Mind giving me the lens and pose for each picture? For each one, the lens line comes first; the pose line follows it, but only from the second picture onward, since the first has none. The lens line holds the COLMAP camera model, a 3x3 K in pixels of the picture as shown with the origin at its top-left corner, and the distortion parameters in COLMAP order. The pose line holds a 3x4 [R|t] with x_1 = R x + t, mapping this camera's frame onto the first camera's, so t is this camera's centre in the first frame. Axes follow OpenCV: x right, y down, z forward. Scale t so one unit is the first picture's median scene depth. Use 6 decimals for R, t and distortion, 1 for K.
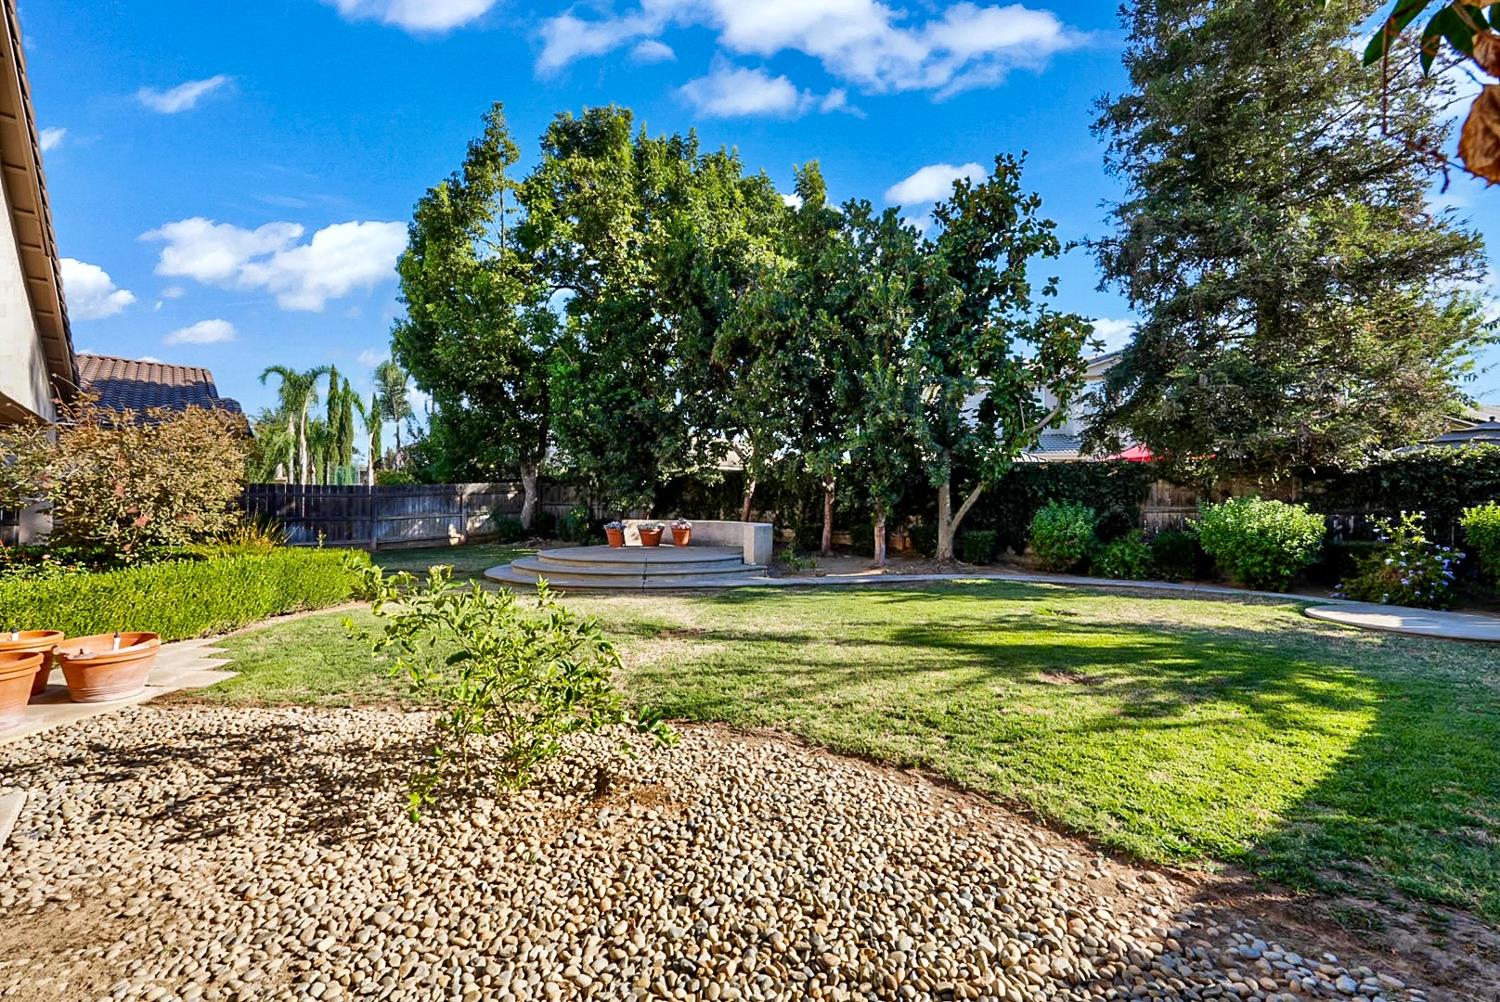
lens RADIAL K [[664.0, 0, 750.0], [0, 664.0, 497.0], [0, 0, 1]] dist [-0.001659, 0.001736]
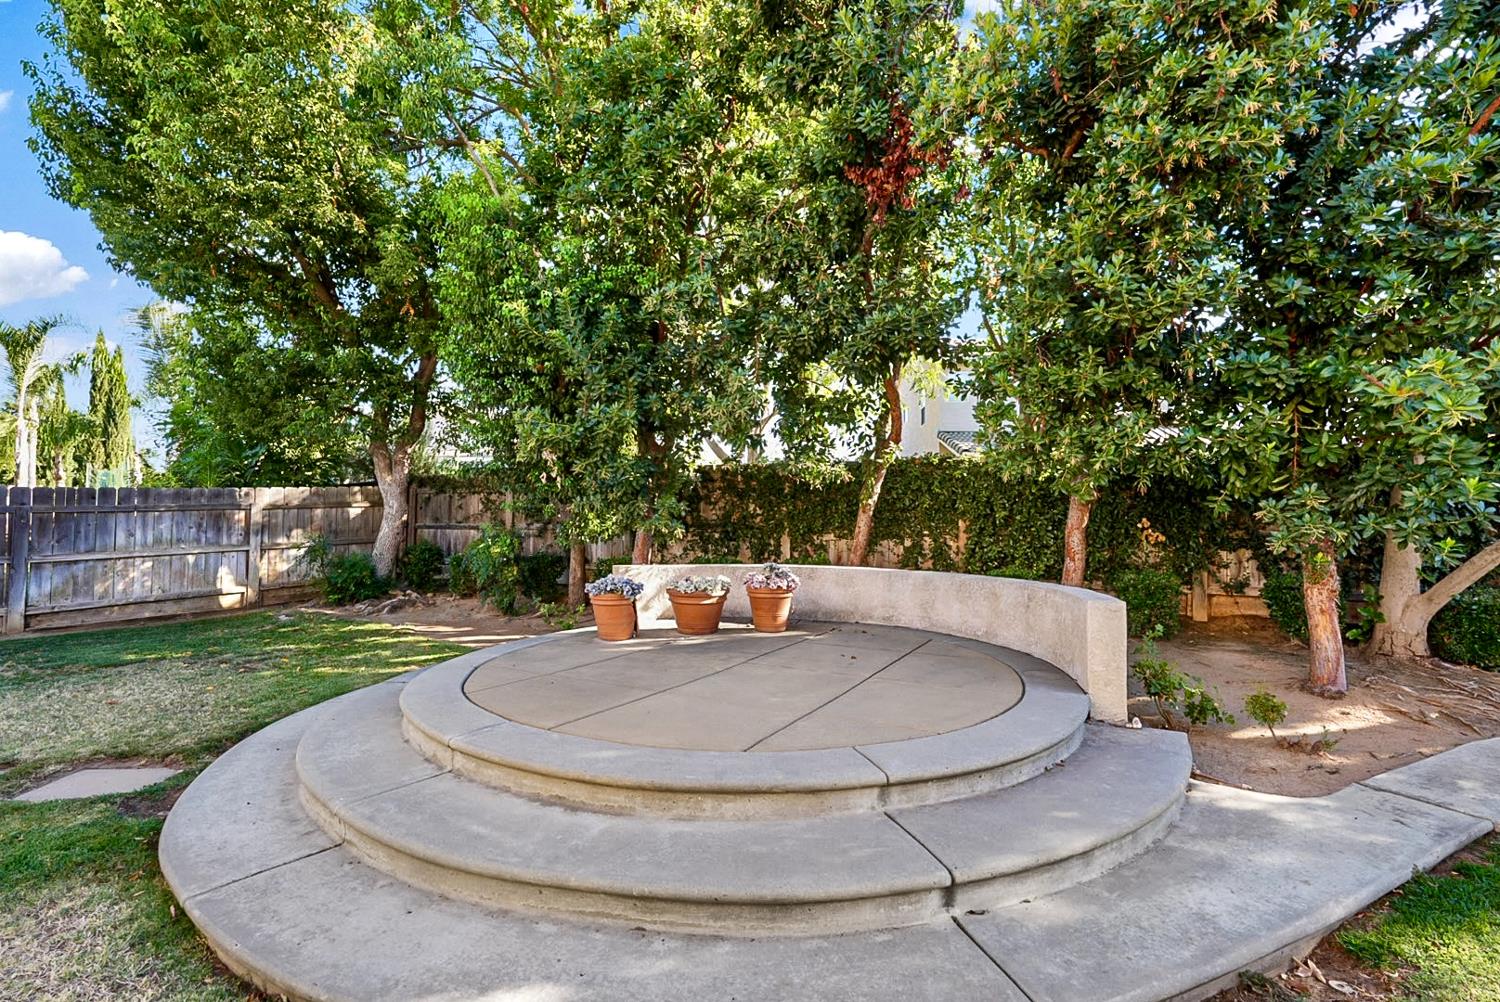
lens RADIAL K [[664.0, 0, 752.5], [0, 664.0, 509.5], [0, 0, 1]] dist [-0.001659, 0.001736]
pose [[0.985905, 0.003575, 0.167265, -0.140235], [-0.001934, 0.999948, -0.009969, 0.001747], [-0.167292, 0.009505, 0.985861, 0.441983]]
